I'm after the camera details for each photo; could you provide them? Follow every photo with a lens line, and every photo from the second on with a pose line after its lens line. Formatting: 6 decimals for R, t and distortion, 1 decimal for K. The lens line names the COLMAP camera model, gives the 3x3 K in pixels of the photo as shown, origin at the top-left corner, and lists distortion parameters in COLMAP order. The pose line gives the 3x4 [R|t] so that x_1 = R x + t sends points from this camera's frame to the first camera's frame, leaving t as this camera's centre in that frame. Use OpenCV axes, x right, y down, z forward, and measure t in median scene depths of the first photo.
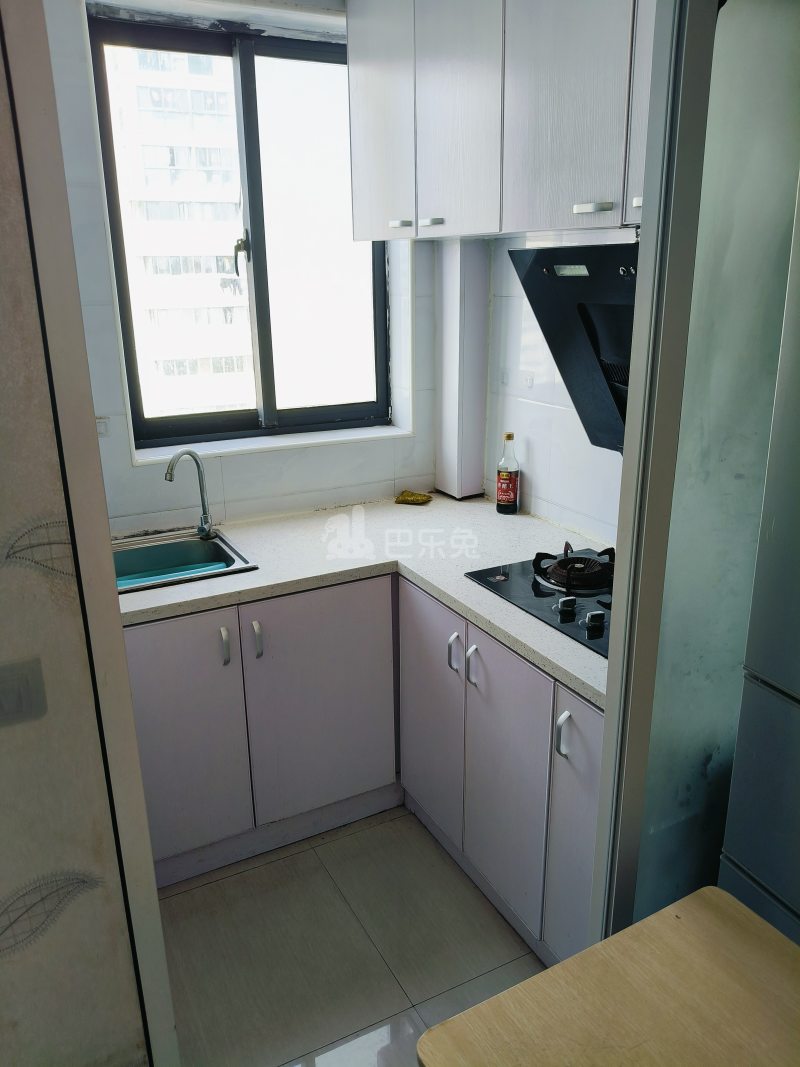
lens RADIAL K [[801.7, 0, 395.9], [0, 801.7, 534.0], [0, 0, 1]] dist [0.074864, -0.166082]
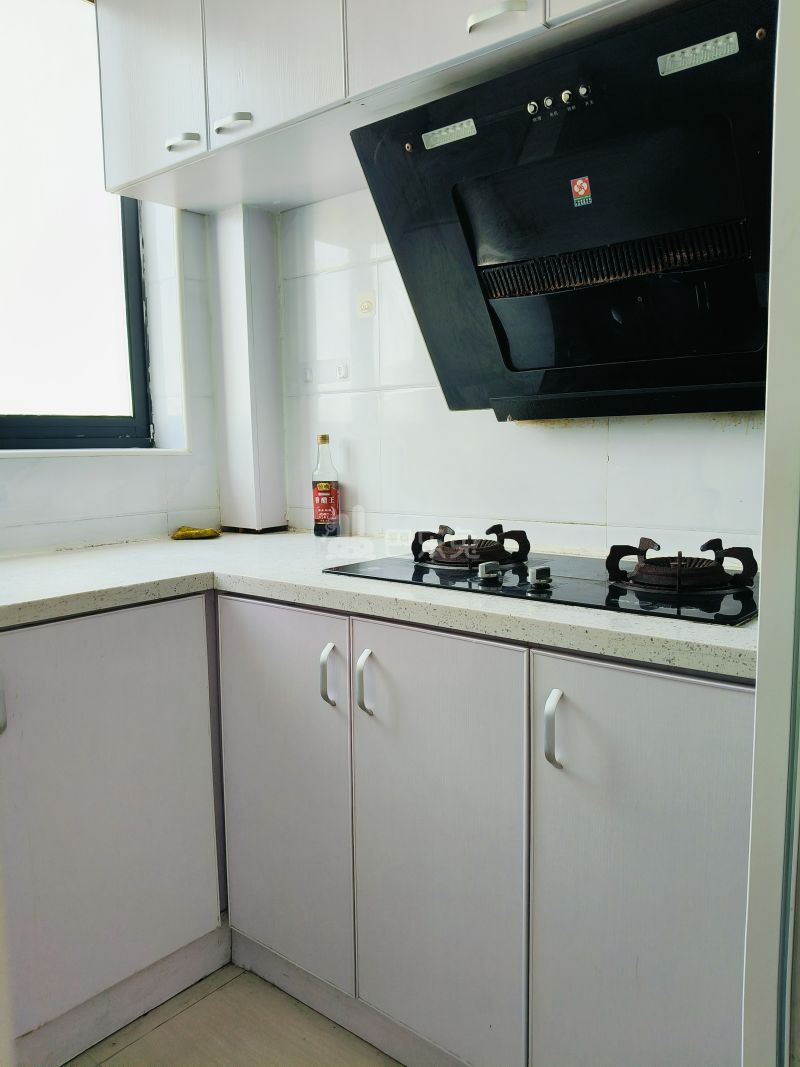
lens RADIAL K [[813.3, 0, 395.7], [0, 813.3, 548.0], [0, 0, 1]] dist [0.004236, -0.081253]
pose [[0.928680, -0.048089, 0.367752, -0.098041], [0.119112, 0.977703, -0.172945, 0.138590], [-0.351235, 0.204414, 0.913701, 0.284304]]
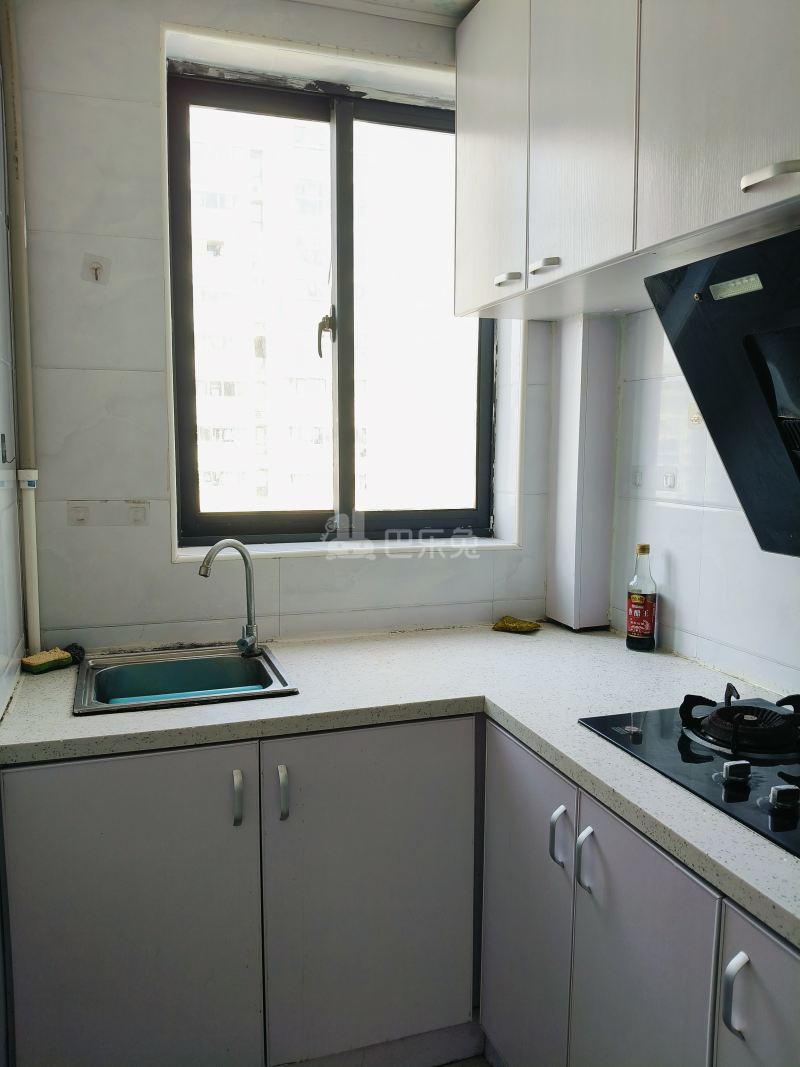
lens RADIAL K [[801.7, 0, 395.9], [0, 801.7, 534.0], [0, 0, 1]] dist [0.074864, -0.166082]
pose [[0.986920, 0.034468, -0.157481, 0.029517], [-0.065917, 0.977761, -0.199095, 0.036580], [0.147116, 0.206872, 0.967244, 0.225919]]
